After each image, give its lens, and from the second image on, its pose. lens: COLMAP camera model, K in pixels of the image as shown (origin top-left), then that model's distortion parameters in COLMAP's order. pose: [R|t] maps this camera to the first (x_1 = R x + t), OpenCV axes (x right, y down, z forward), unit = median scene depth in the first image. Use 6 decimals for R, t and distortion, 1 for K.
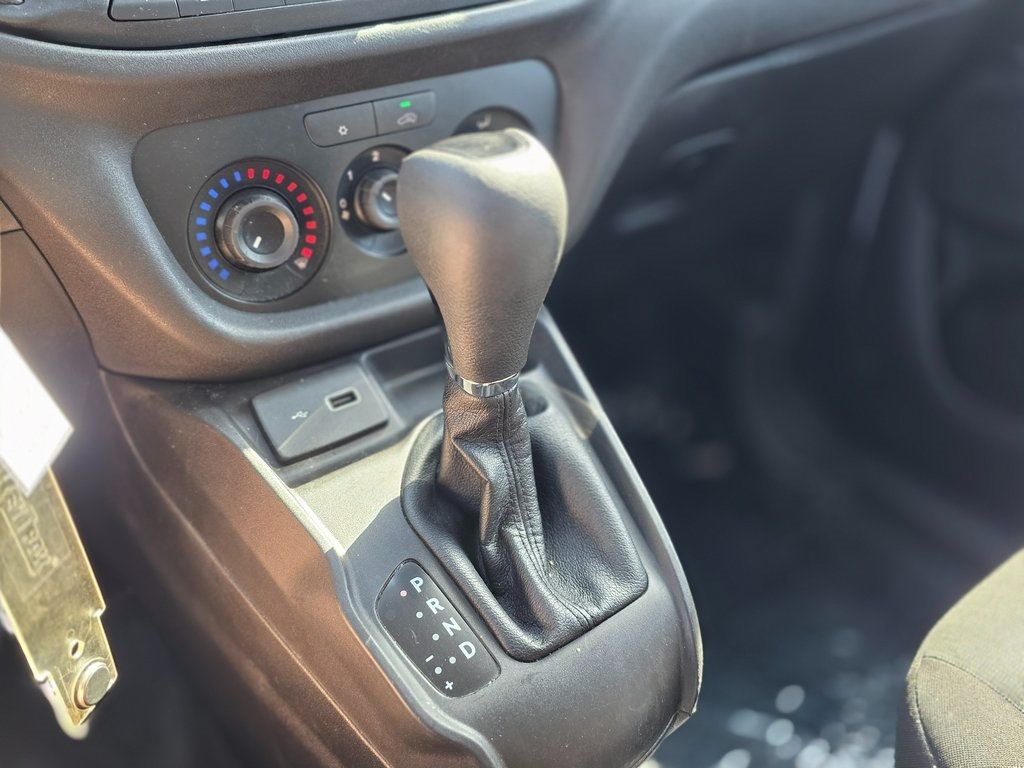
lens RADIAL K [[881.2, 0, 512.0], [0, 881.2, 384.0], [0, 0, 1]] dist [0.069744, -0.173407]
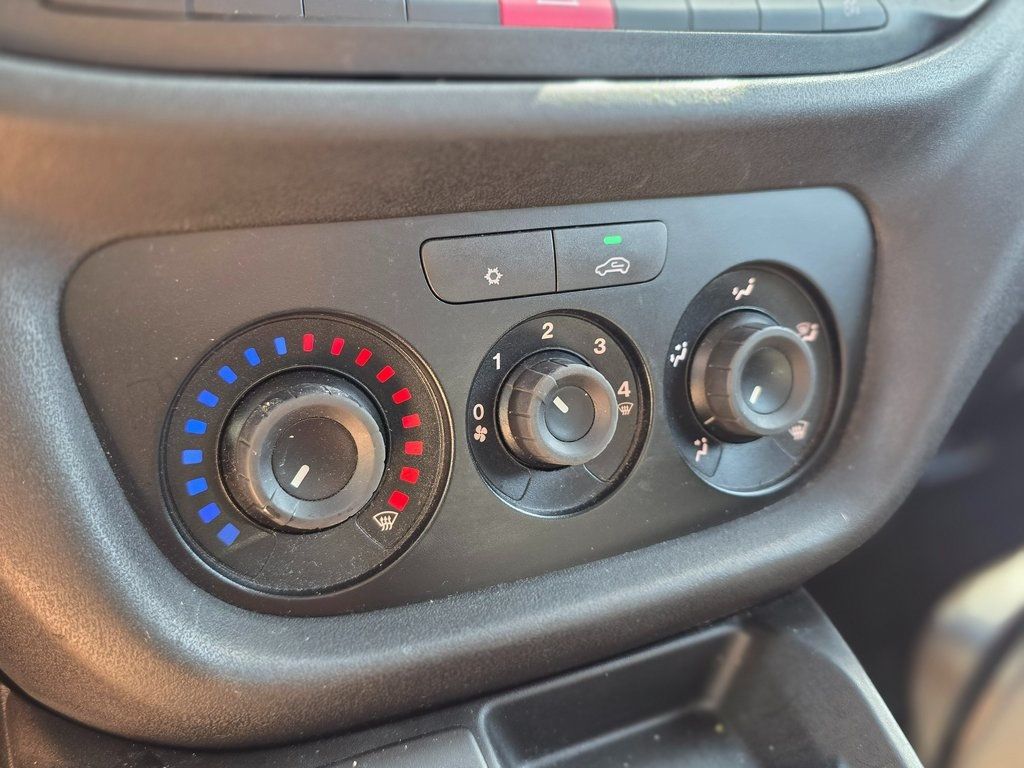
lens RADIAL K [[881.2, 0, 512.0], [0, 881.2, 384.0], [0, 0, 1]] dist [0.069744, -0.173407]
pose [[0.985581, 0.063996, -0.156636, -0.092942], [-0.100573, 0.966009, -0.238143, -0.100419], [0.136072, 0.250463, 0.958516, 0.511950]]
